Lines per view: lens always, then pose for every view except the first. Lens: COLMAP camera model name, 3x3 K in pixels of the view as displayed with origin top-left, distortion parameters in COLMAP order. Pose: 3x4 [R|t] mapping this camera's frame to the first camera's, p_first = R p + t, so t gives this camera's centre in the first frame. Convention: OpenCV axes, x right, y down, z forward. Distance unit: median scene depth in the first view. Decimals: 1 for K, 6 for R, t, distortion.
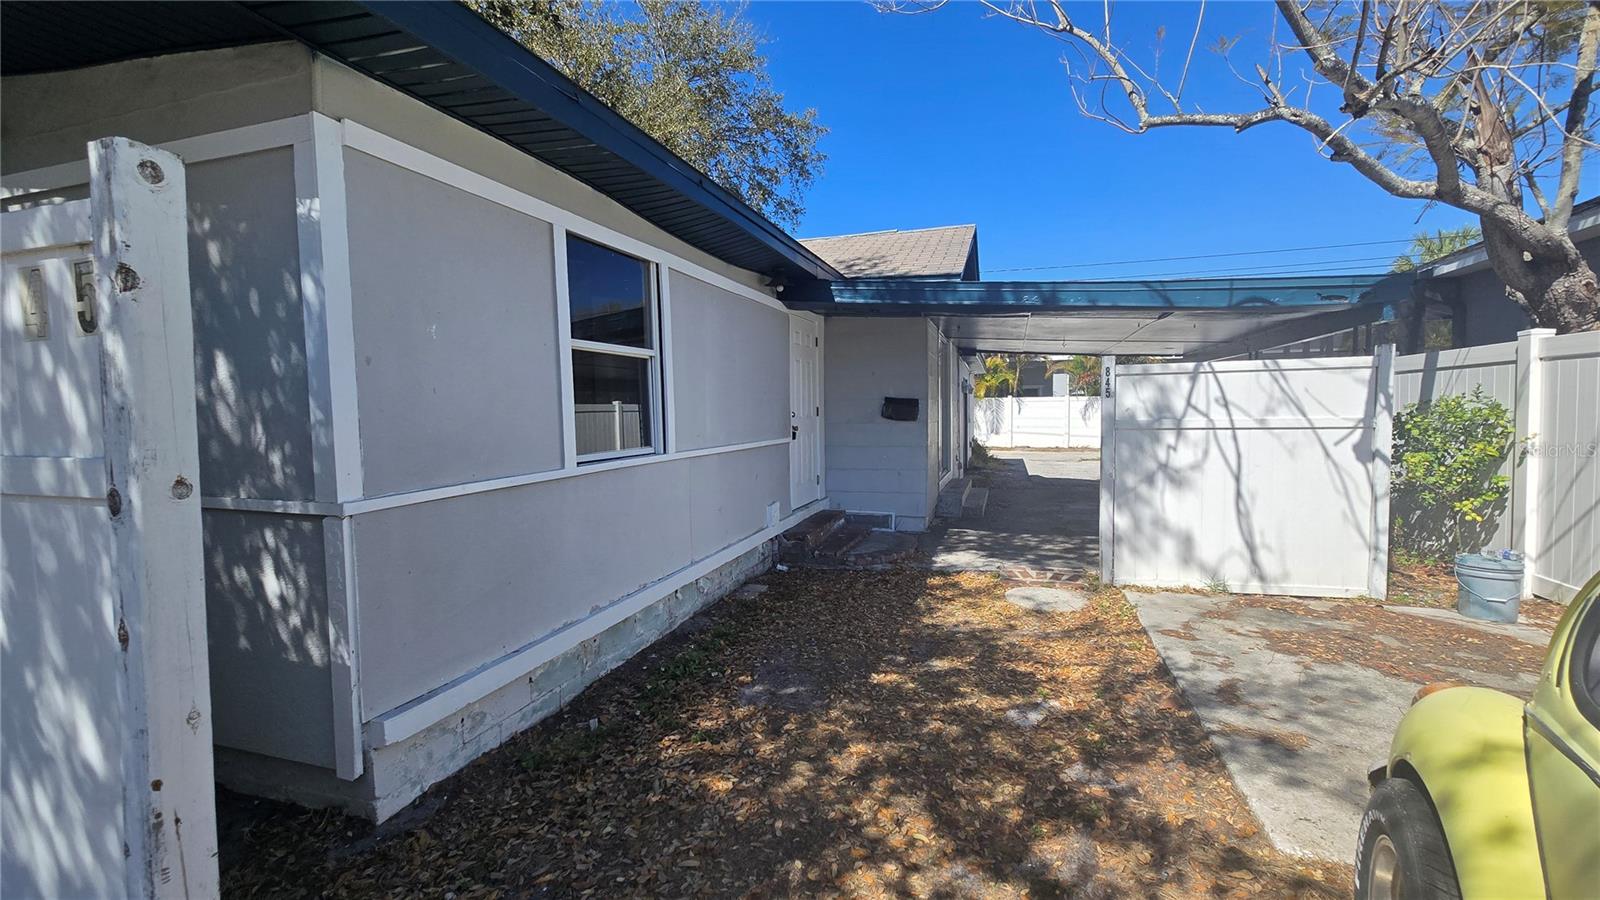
lens RADIAL K [[650.7, 0, 795.4], [0, 650.7, 443.9], [0, 0, 1]] dist [-0.003794, 0.003321]
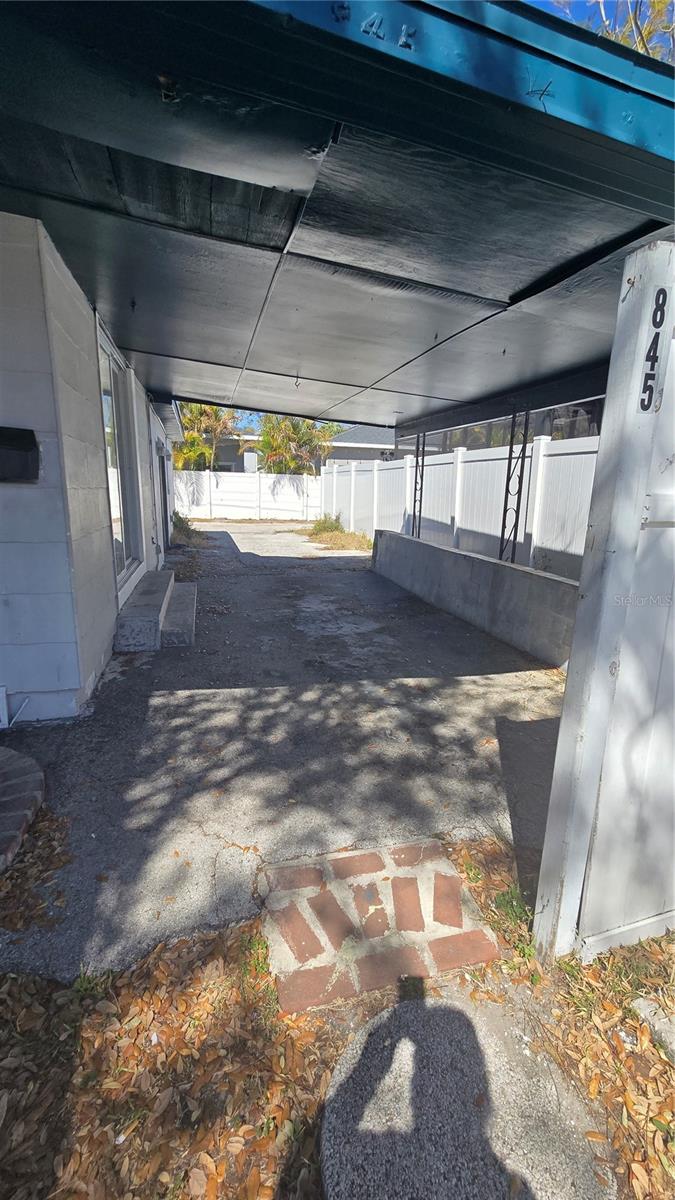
lens RADIAL K [[488.0, 0, 337.5], [0, 488.0, 600.0], [0, 0, 1]] dist [-0.003794, 0.003321]
pose [[0.834188, -0.088499, 0.544333, 0.060943], [-0.008963, 0.984734, 0.173836, -0.005490], [-0.551408, -0.149890, 0.820660, 0.220947]]
